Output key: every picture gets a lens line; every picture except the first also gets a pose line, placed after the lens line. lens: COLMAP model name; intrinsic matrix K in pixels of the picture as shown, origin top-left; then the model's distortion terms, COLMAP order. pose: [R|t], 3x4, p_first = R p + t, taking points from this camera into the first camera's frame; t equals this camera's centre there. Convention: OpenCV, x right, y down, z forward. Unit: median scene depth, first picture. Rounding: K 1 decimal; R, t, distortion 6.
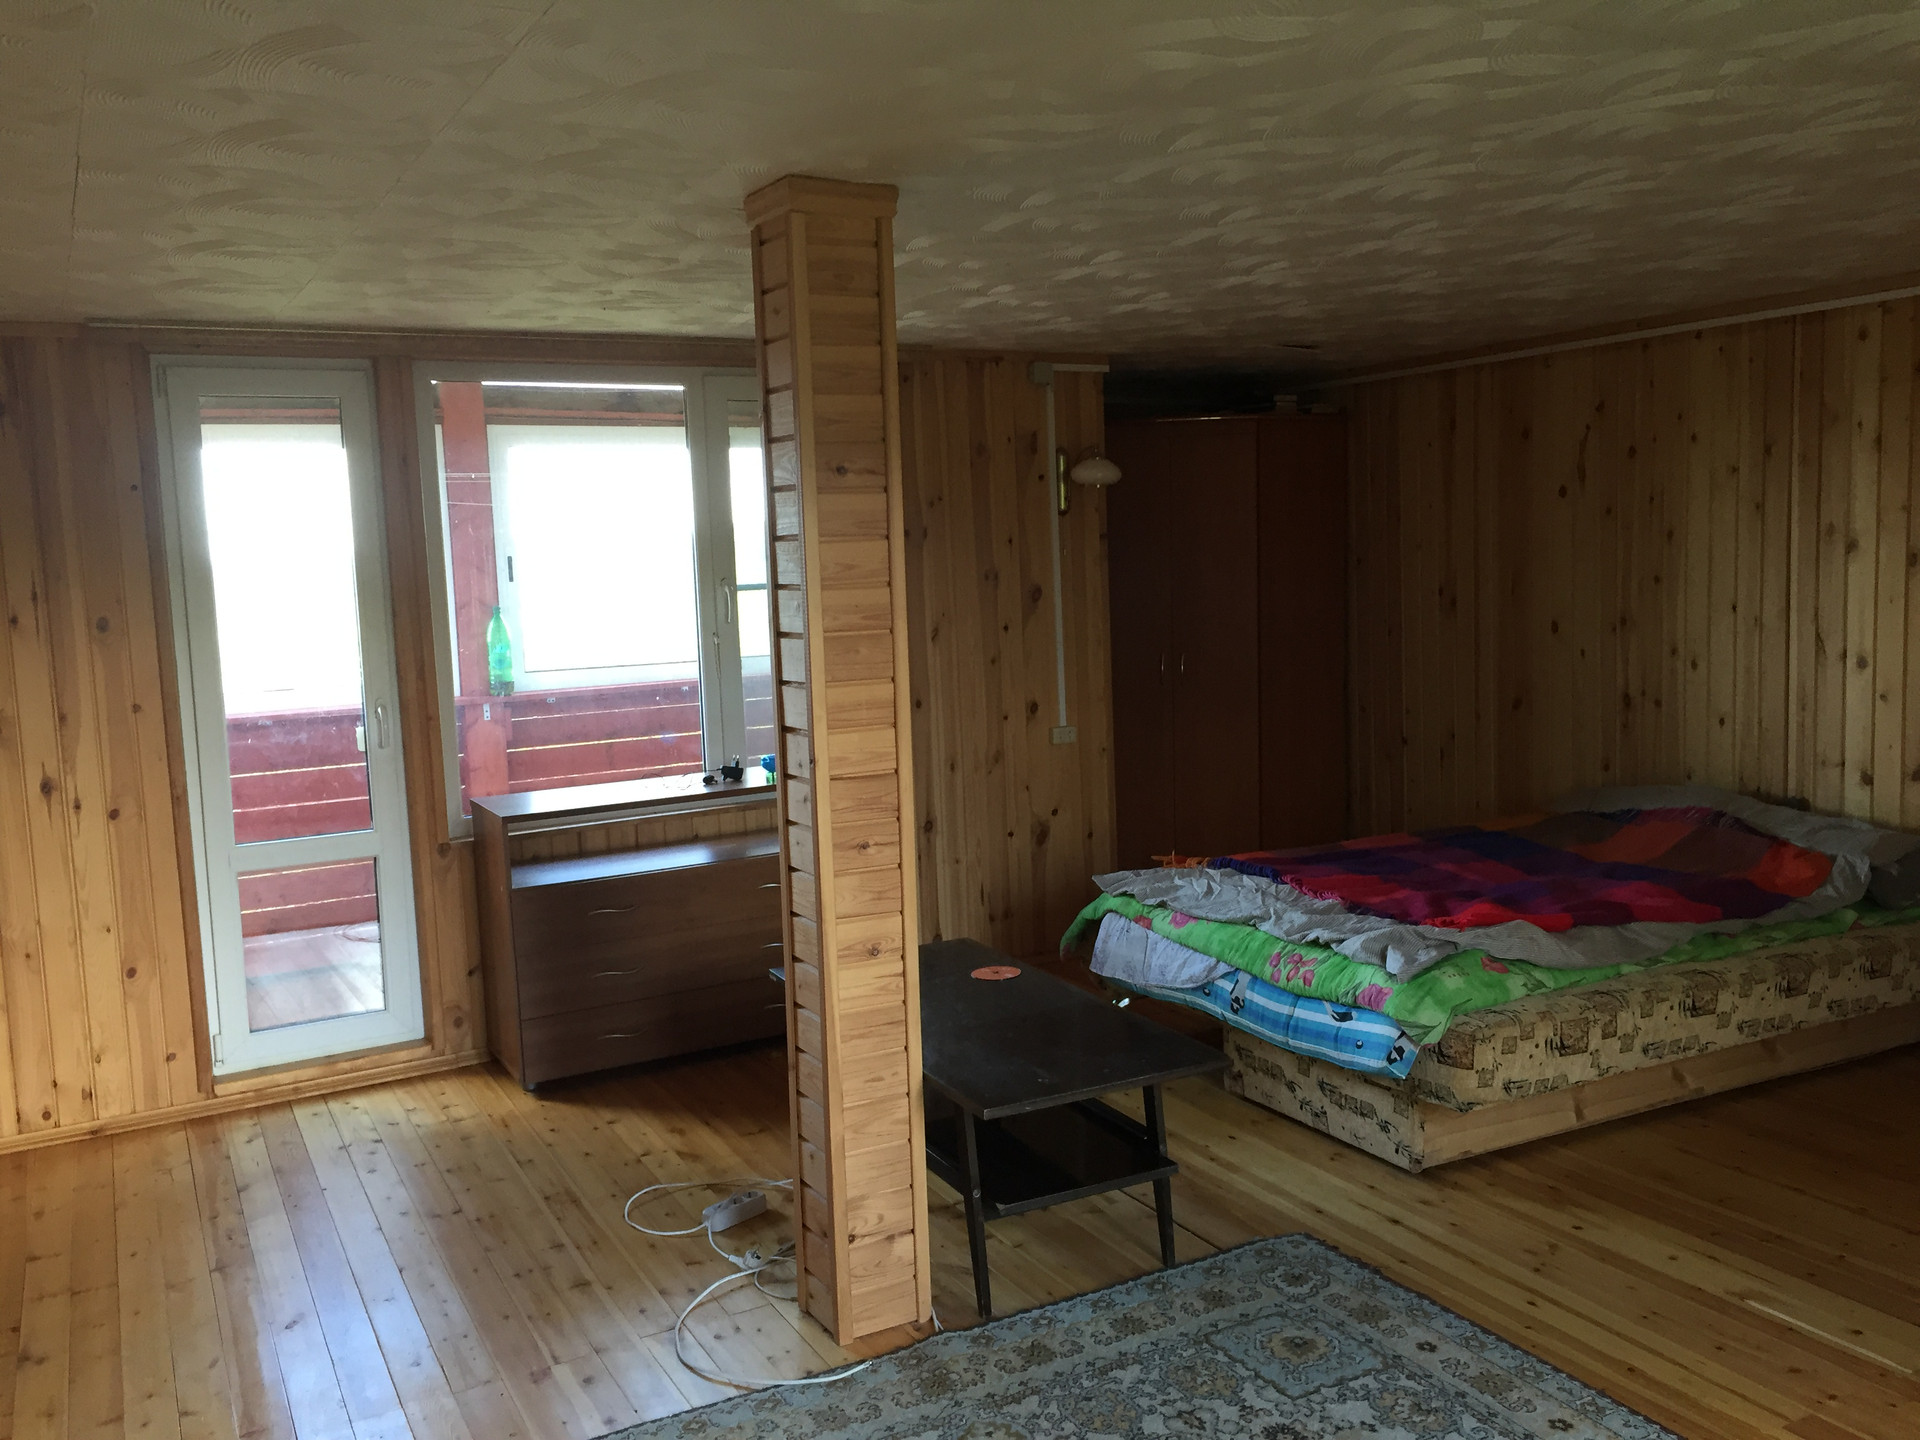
lens RADIAL K [[1624.7, 0, 972.1], [0, 1624.7, 721.1], [0, 0, 1]] dist [0.093654, -0.124476]
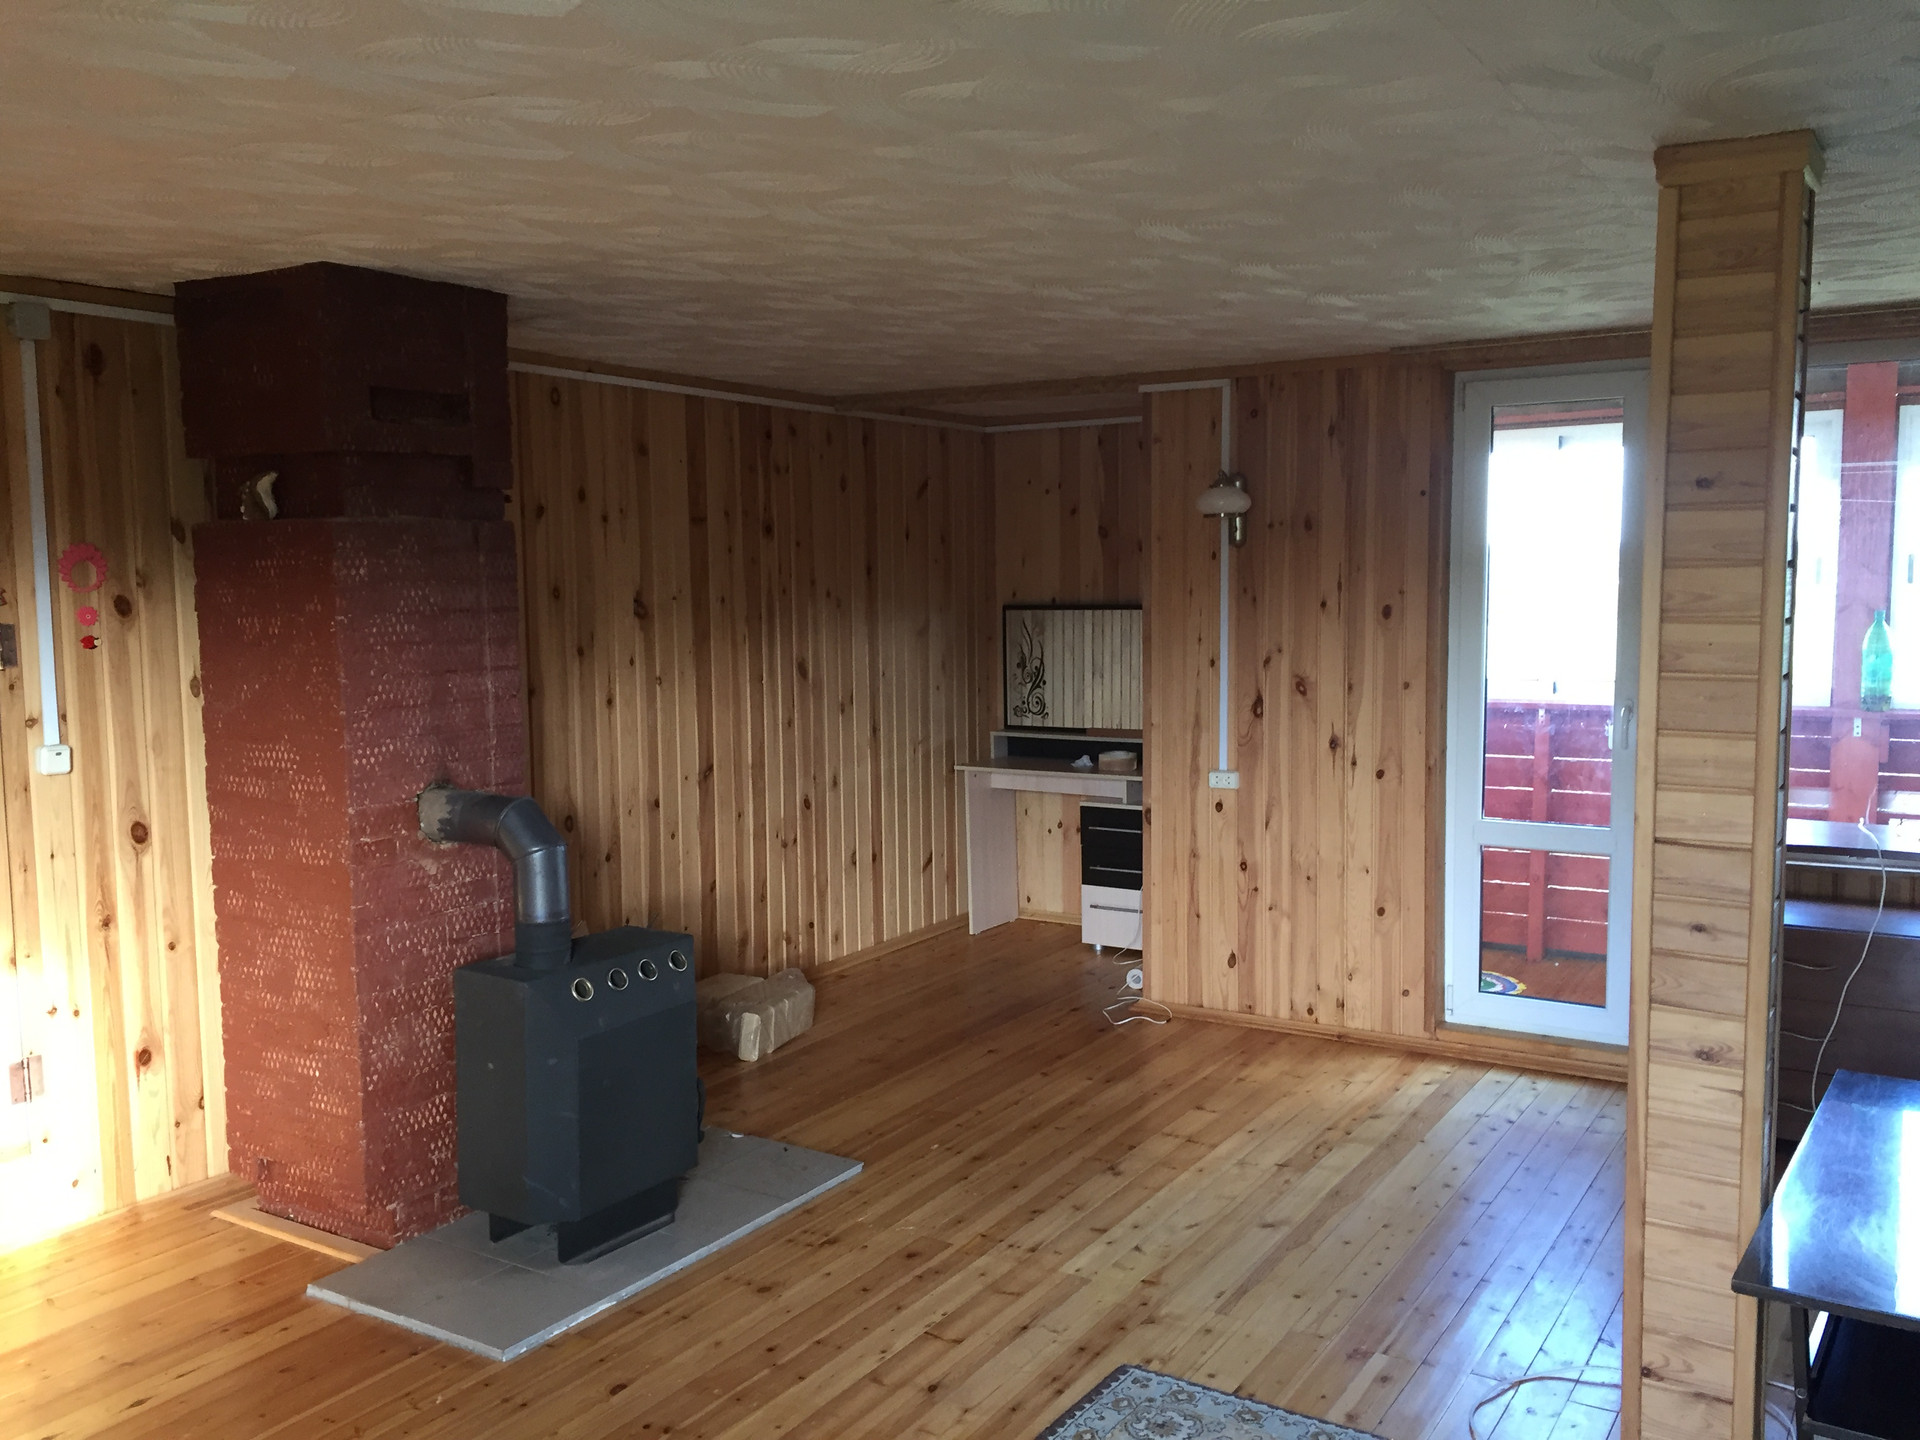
lens RADIAL K [[1624.7, 0, 972.1], [0, 1624.7, 721.1], [0, 0, 1]] dist [0.093654, -0.124476]
pose [[0.497216, 0.115901, -0.859850, 0.327191], [-0.099811, 0.992099, 0.076011, -0.039849], [0.861866, 0.048029, 0.504856, 0.168359]]
